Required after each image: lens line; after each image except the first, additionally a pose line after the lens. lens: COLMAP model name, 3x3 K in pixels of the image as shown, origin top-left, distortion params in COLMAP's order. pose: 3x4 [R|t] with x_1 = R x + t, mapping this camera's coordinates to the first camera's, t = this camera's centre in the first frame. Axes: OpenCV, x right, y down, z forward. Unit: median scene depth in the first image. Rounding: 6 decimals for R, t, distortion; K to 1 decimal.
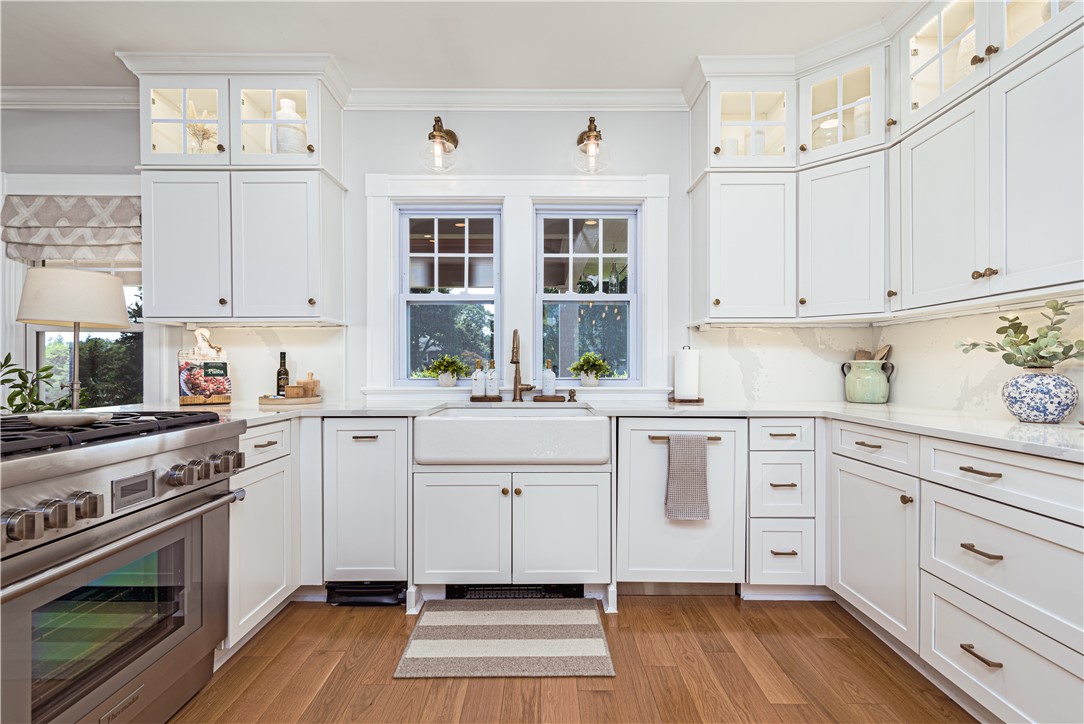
lens RADIAL K [[514.3, 0, 541.3], [0, 514.3, 366.6], [0, 0, 1]] dist [0.010534, -0.000349]
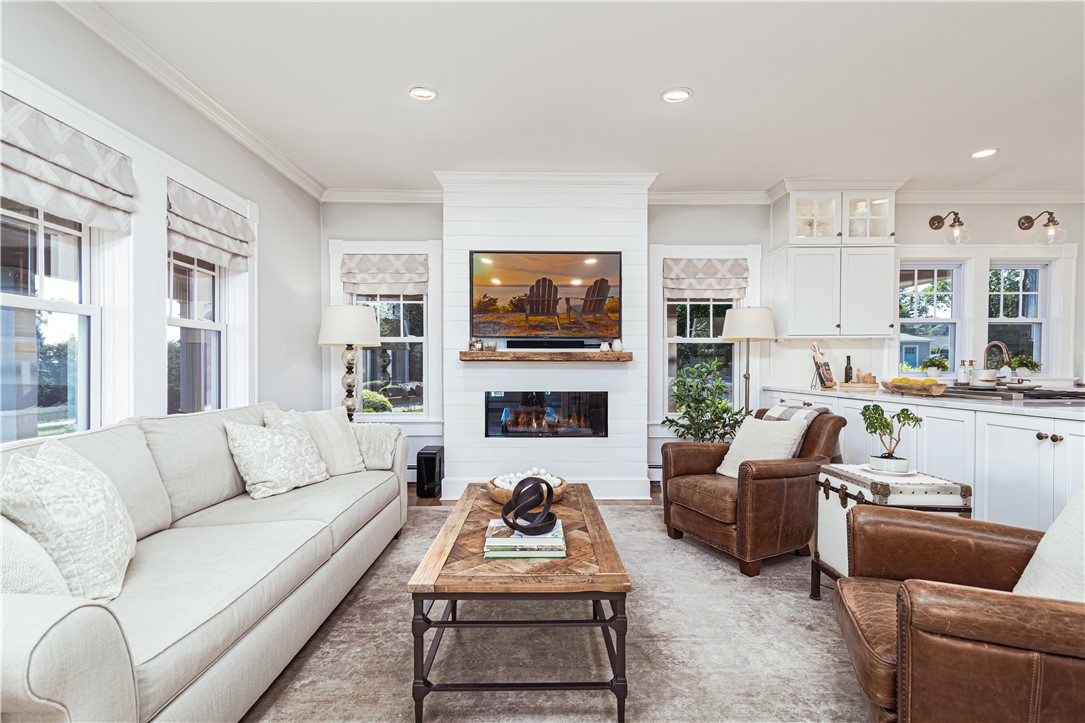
lens RADIAL K [[514.7, 0, 532.6], [0, 514.7, 372.8], [0, 0, 1]] dist [0.010534, -0.000349]
pose [[0.999968, -0.002090, 0.007753, -1.616987], [0.001965, 0.999868, 0.016121, -0.003052], [-0.007785, -0.016105, 0.999840, -0.669525]]
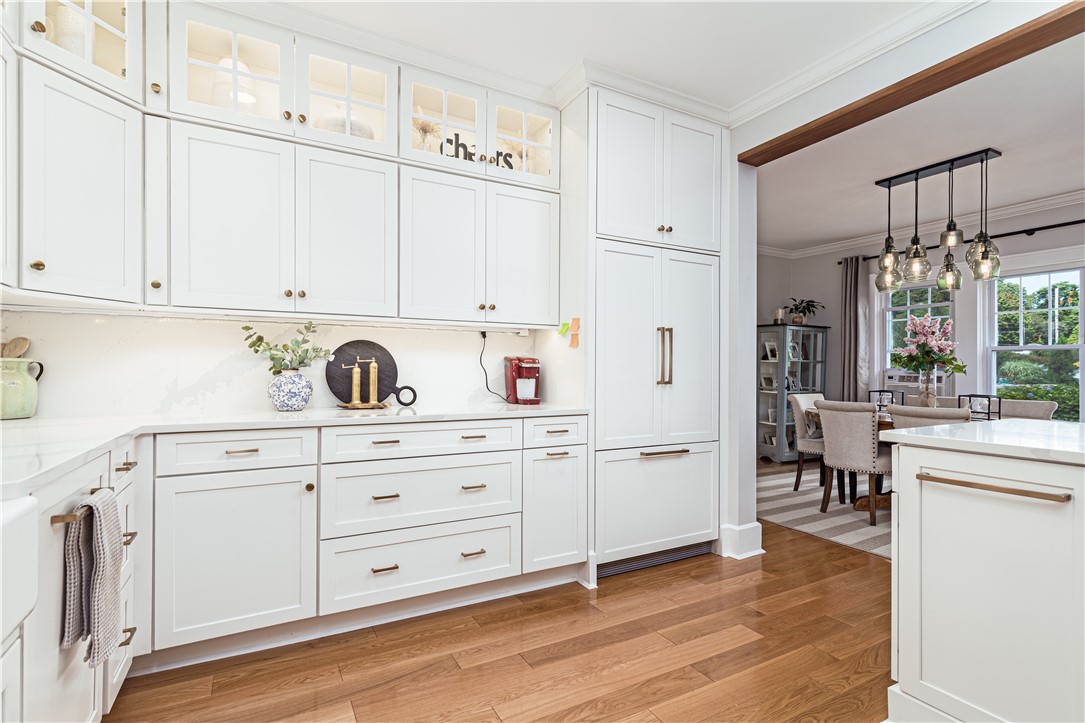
lens RADIAL K [[514.7, 0, 543.1], [0, 514.7, 368.6], [0, 0, 1]] dist [0.010534, -0.000349]
pose [[-0.481535, -0.003664, 0.876419, -0.358041], [-0.008800, 0.999961, -0.000655, -0.003626], [-0.876383, -0.008028, -0.481549, 0.744906]]
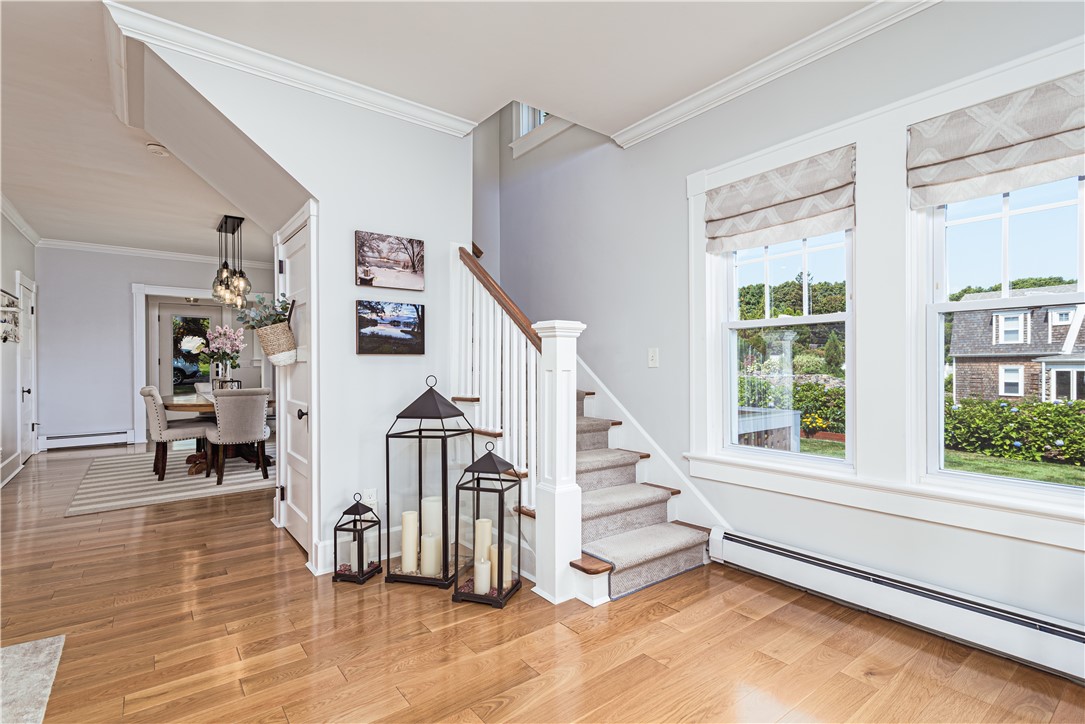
lens RADIAL K [[514.7, 0, 540.8], [0, 514.7, 369.4], [0, 0, 1]] dist [0.010534, -0.000349]
pose [[-0.615507, -0.005399, 0.788113, -2.083000], [0.000595, 0.999973, 0.007314, -0.001976], [-0.788131, 0.004971, -0.615488, -0.662204]]
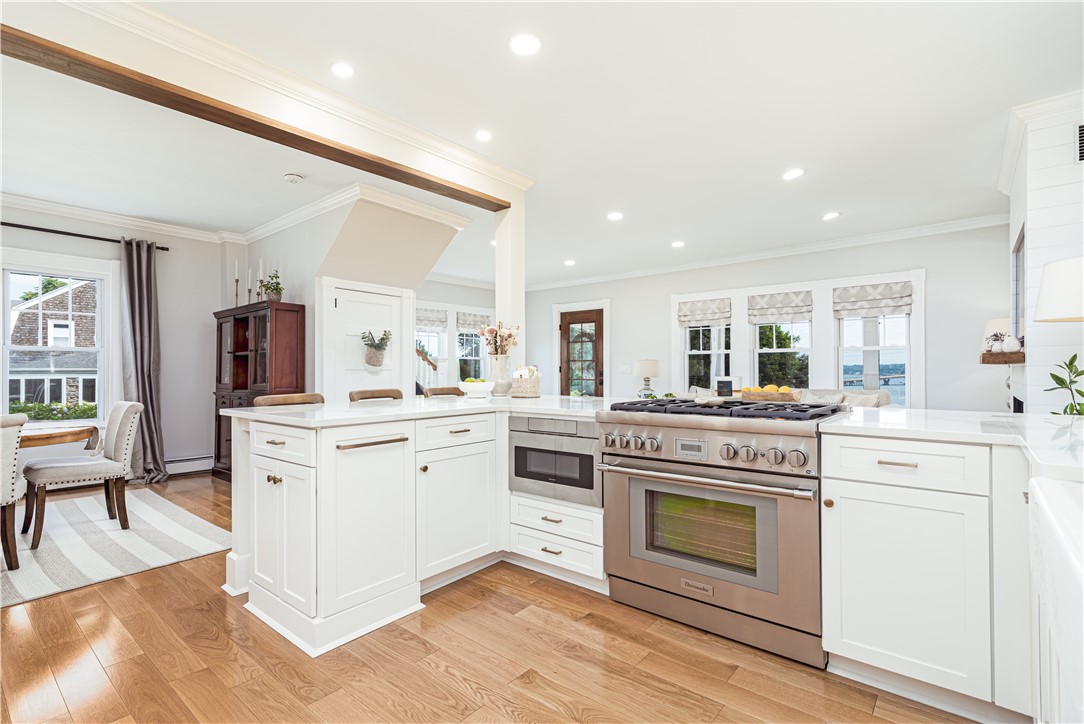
lens RADIAL K [[514.3, 0, 543.7], [0, 514.3, 366.5], [0, 0, 1]] dist [0.010534, -0.000349]
pose [[-0.635399, -0.000157, -0.772184, 0.371035], [0.007561, 0.999951, -0.006426, -0.011597], [0.772147, -0.009921, -0.635367, 0.854479]]
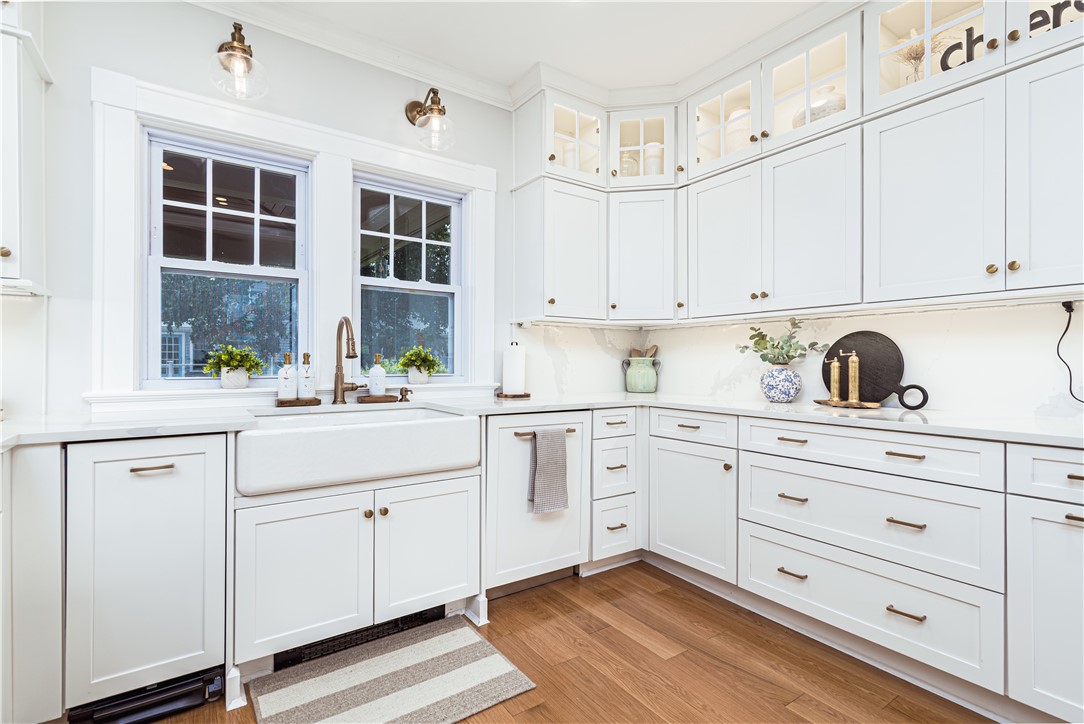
lens RADIAL K [[514.3, 0, 543.3], [0, 514.3, 361.2], [0, 0, 1]] dist [0.010534, -0.000349]
pose [[0.819096, 0.003691, 0.573645, -0.275491], [-0.003788, 0.999992, -0.001026, -0.001489], [-0.573645, -0.001332, 0.819103, 0.145893]]
